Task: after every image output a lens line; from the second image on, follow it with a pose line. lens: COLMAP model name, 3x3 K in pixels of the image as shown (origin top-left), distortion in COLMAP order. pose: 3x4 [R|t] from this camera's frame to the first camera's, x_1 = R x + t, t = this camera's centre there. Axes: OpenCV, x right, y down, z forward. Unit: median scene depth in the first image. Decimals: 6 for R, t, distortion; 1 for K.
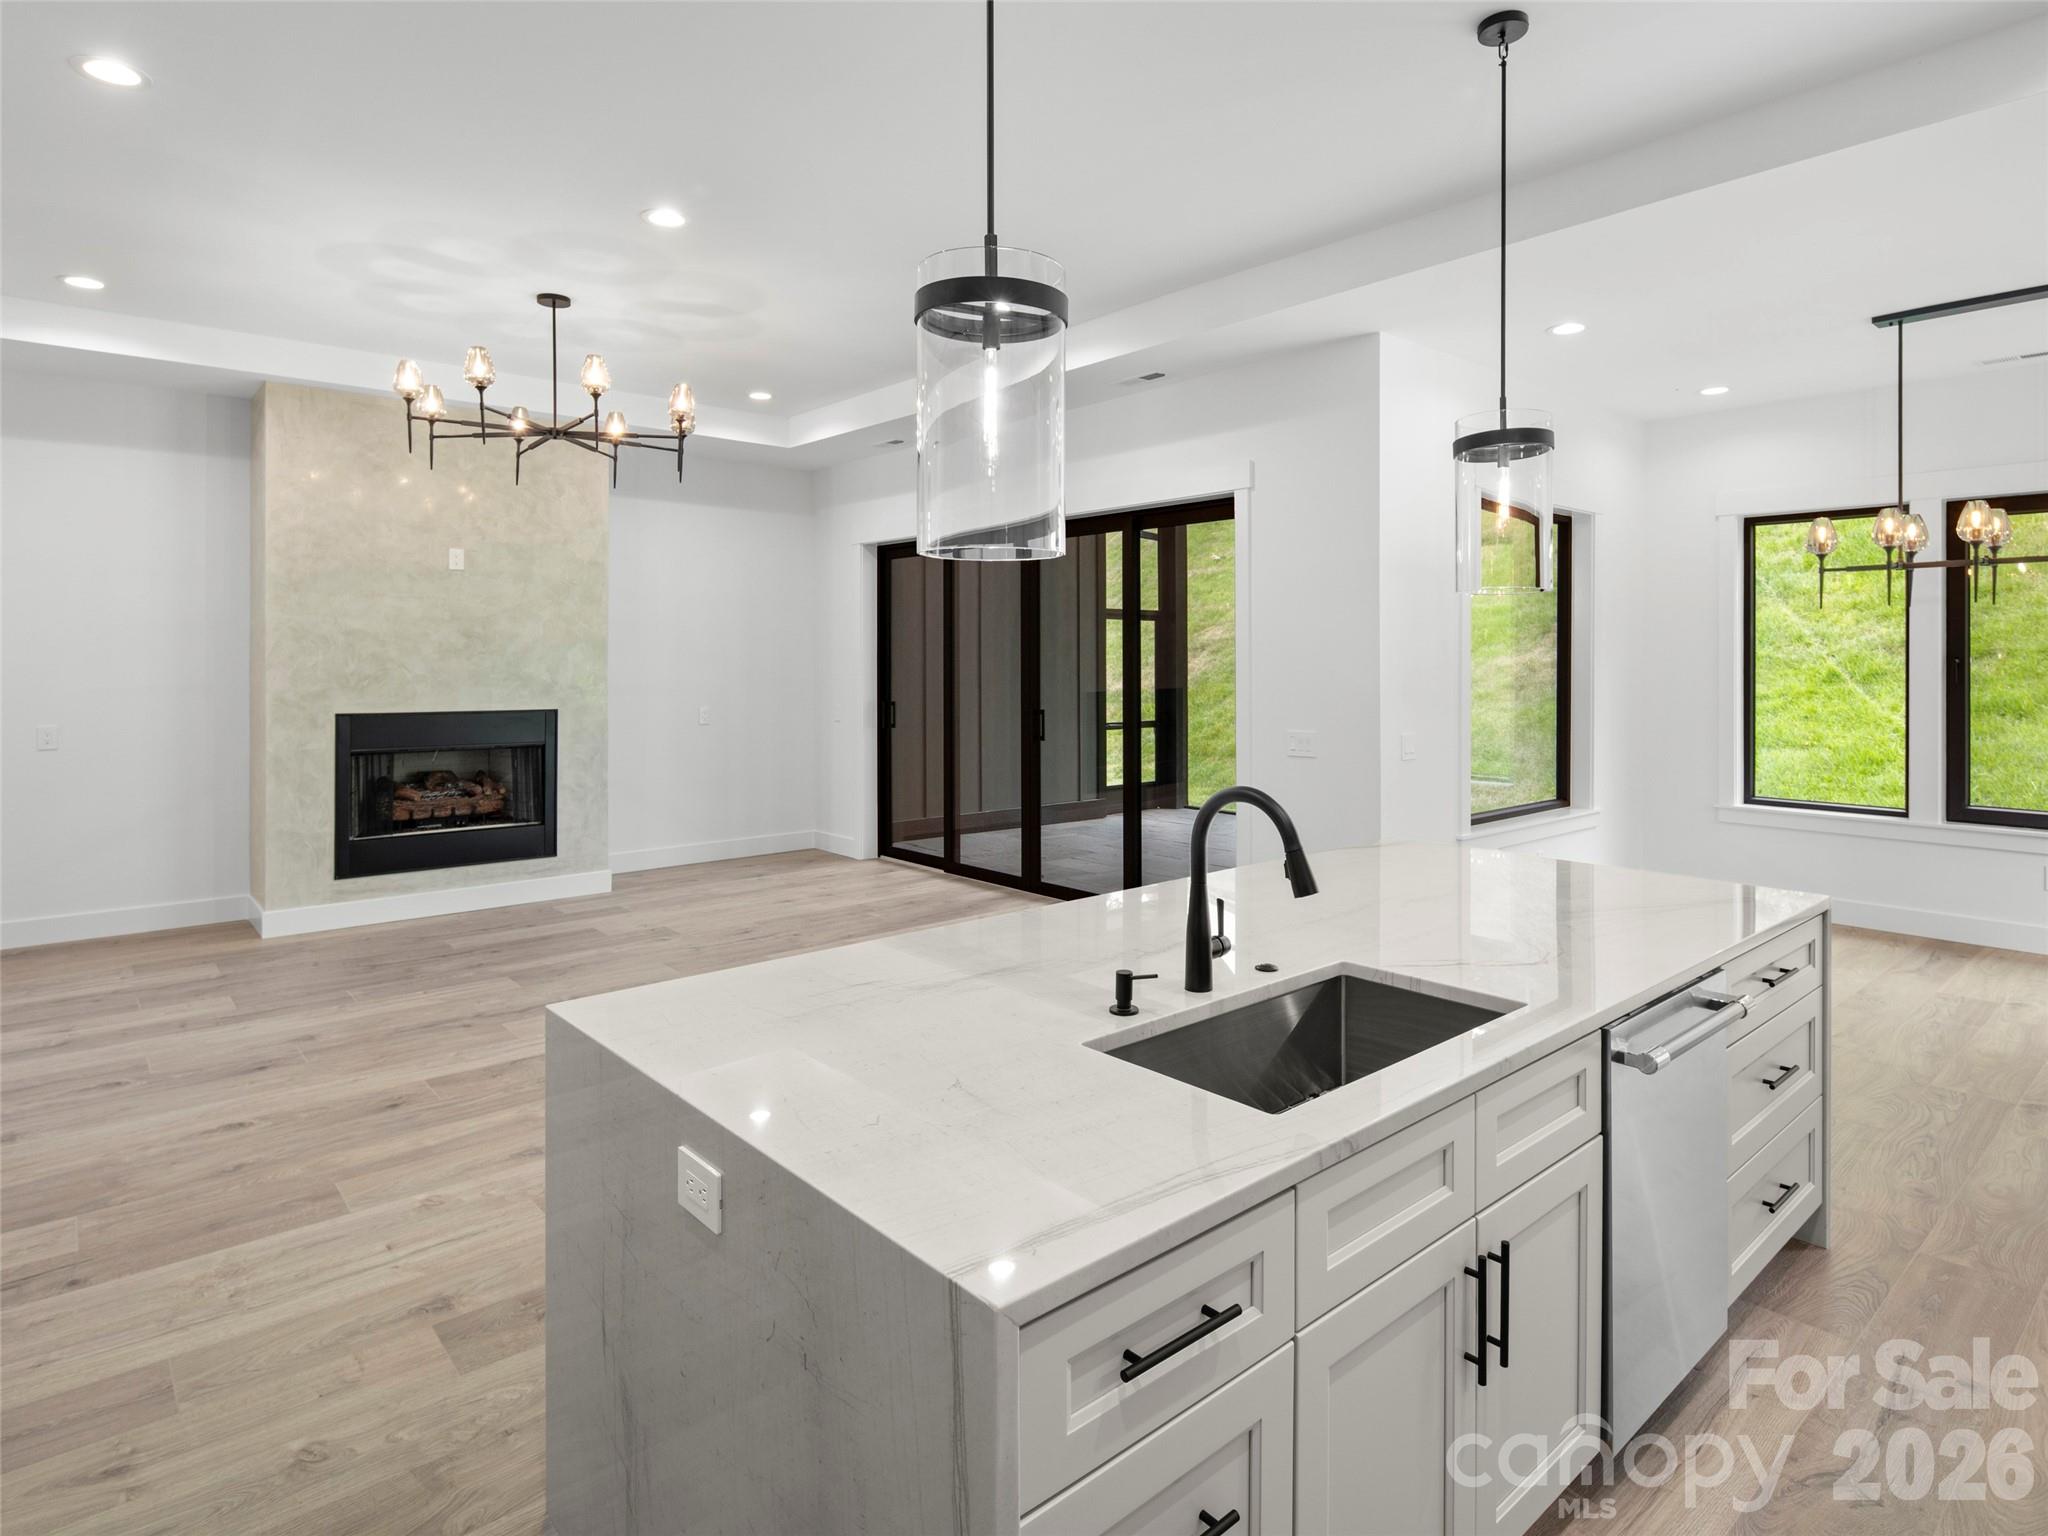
lens RADIAL K [[1148.2, 0, 1062.9], [0, 1148.2, 651.9], [0, 0, 1]] dist [-0.002184, -0.000646]
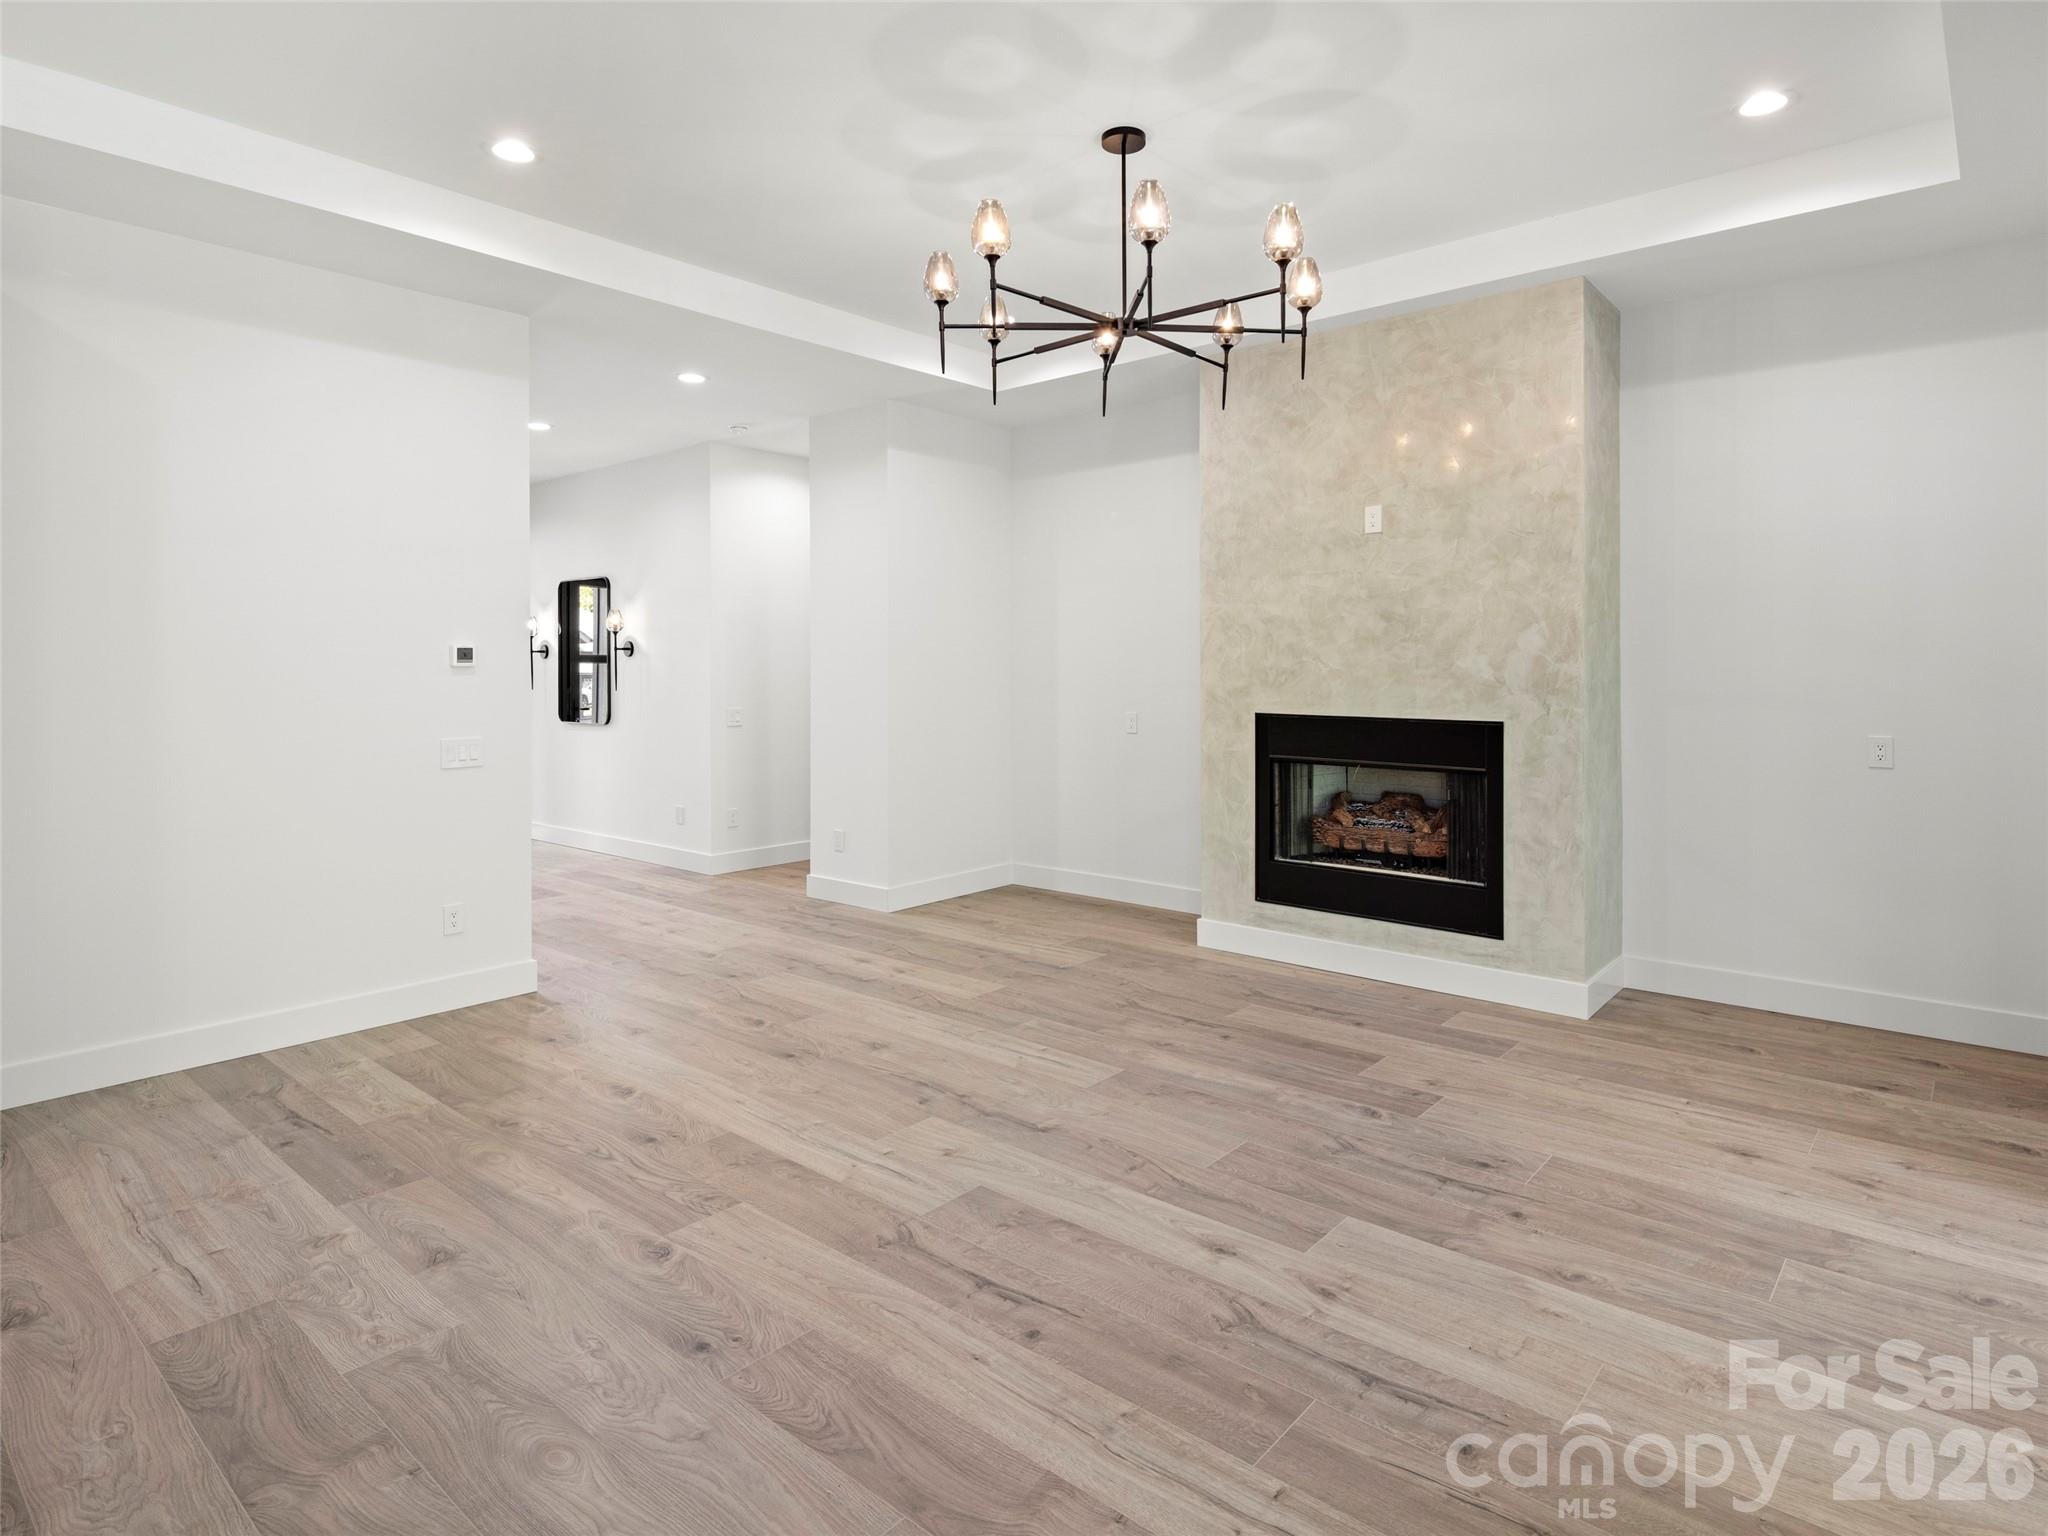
lens RADIAL K [[1123.9, 0, 1043.4], [0, 1123.9, 659.4], [0, 0, 1]] dist [0.003490, -0.001614]
pose [[0.120284, -0.005547, -0.992724, 0.195584], [0.011026, 0.999930, -0.004251, 0.014104], [0.992678, -0.010435, 0.120337, 0.702765]]
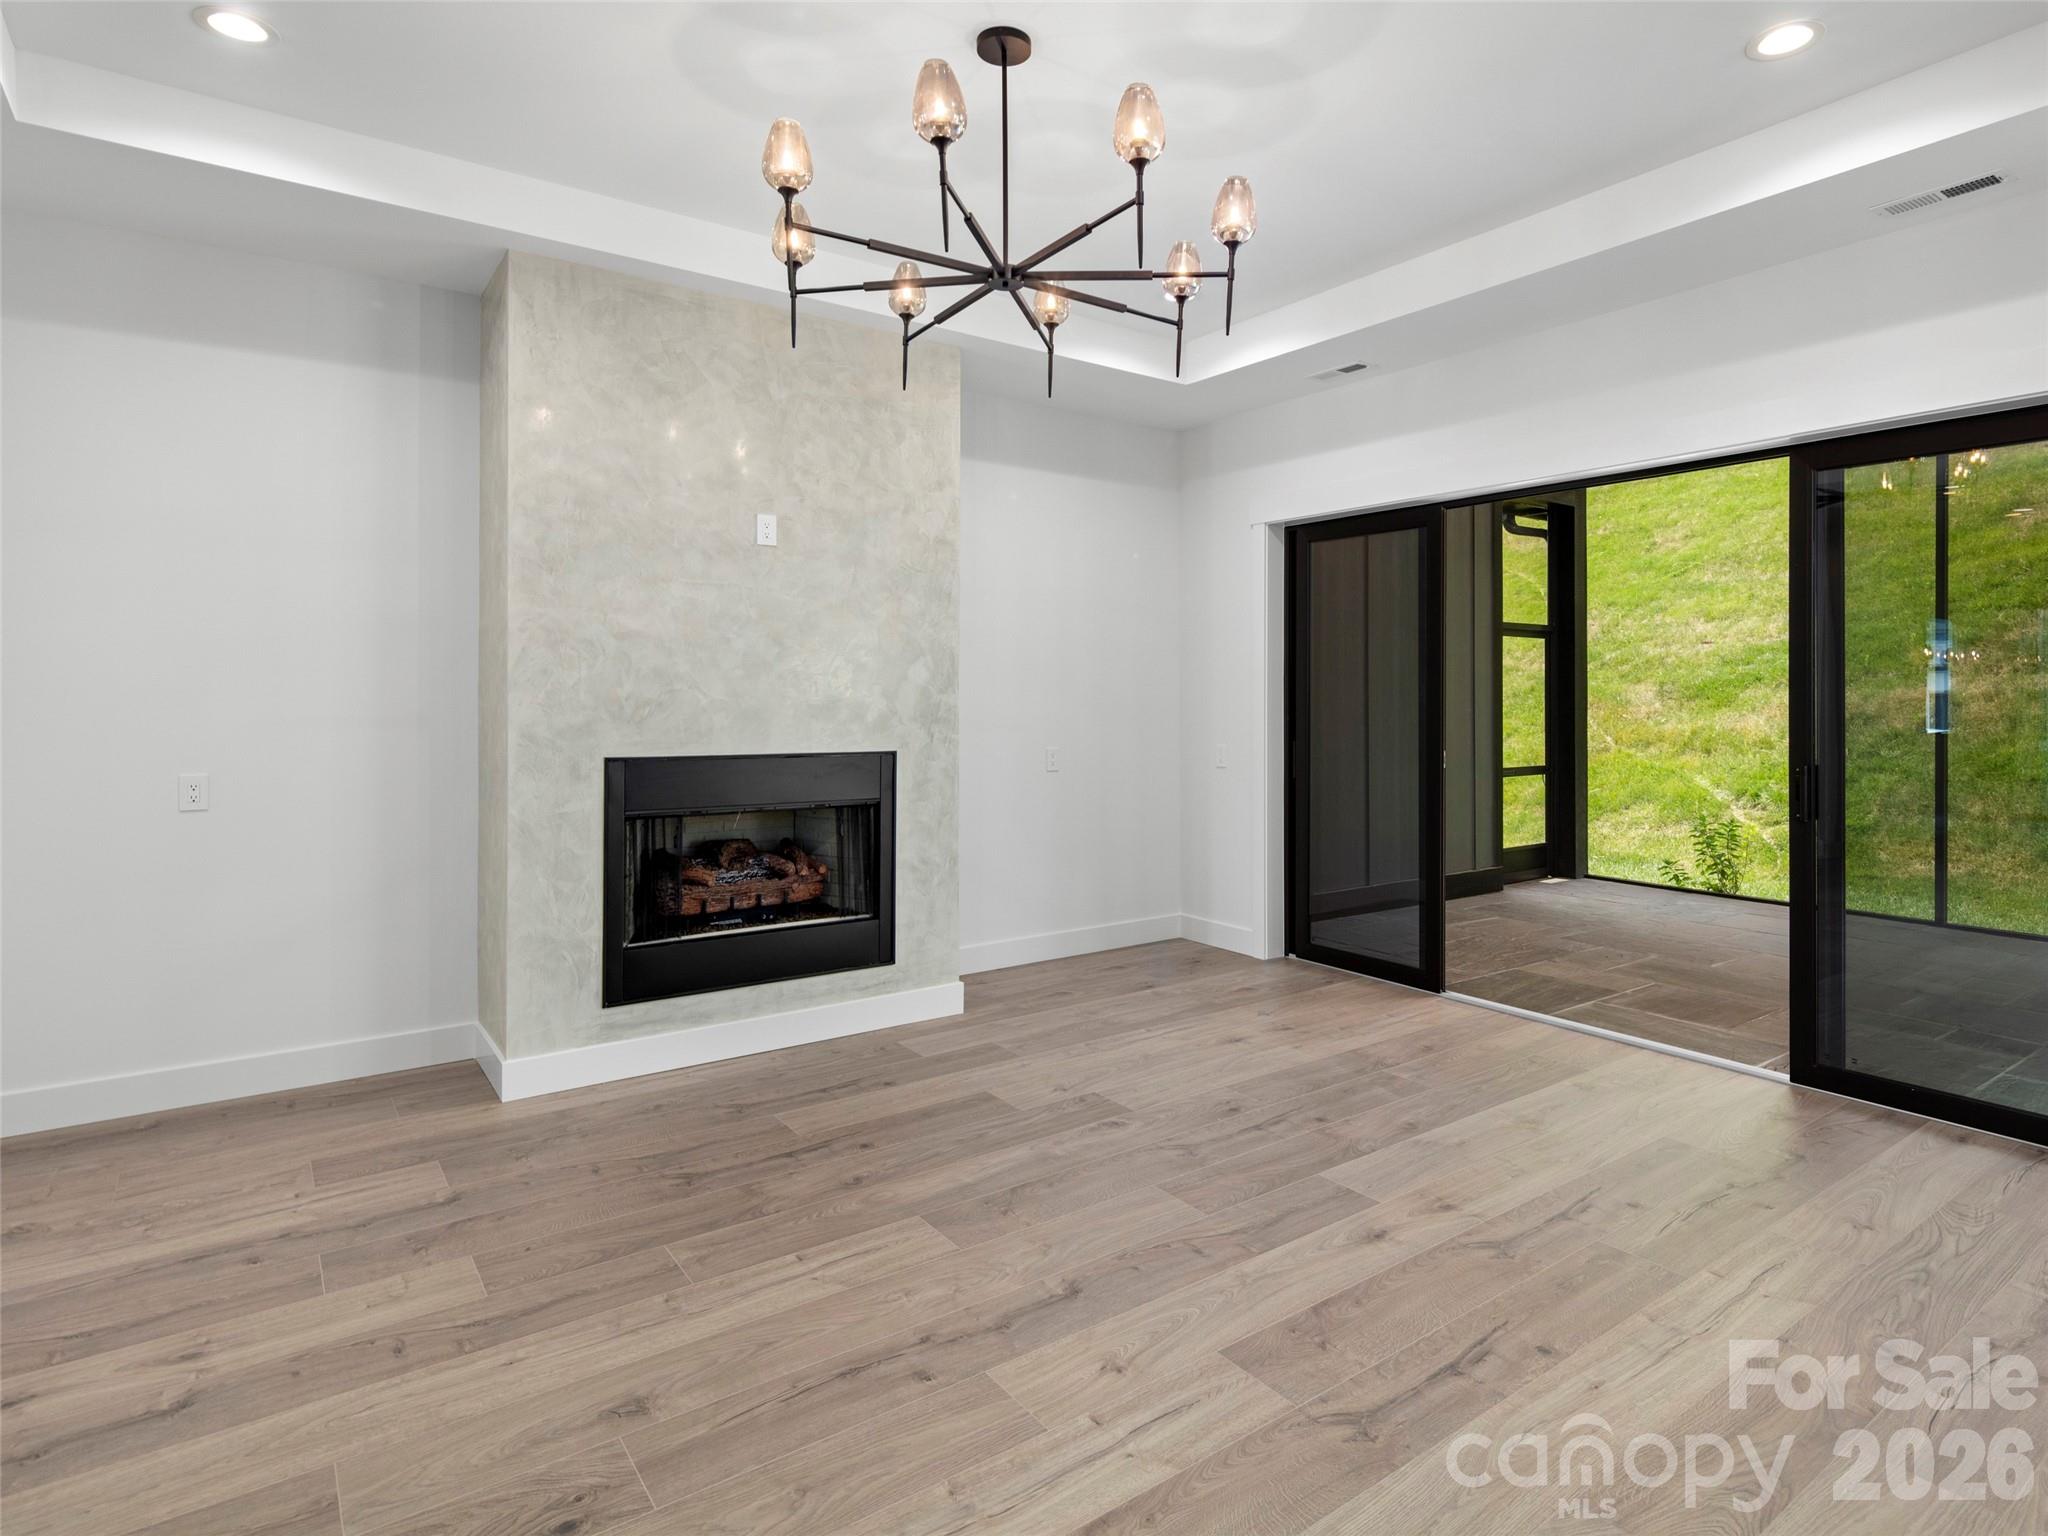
lens RADIAL K [[1136.4, 0, 1091.5], [0, 1136.4, 686.9], [0, 0, 1]] dist [0.004183, -0.003261]
pose [[0.996088, 0.001376, -0.088359, -0.282994], [-0.001440, 0.999999, -0.000658, 0.012497], [0.088358, 0.000783, 0.996089, 0.353825]]
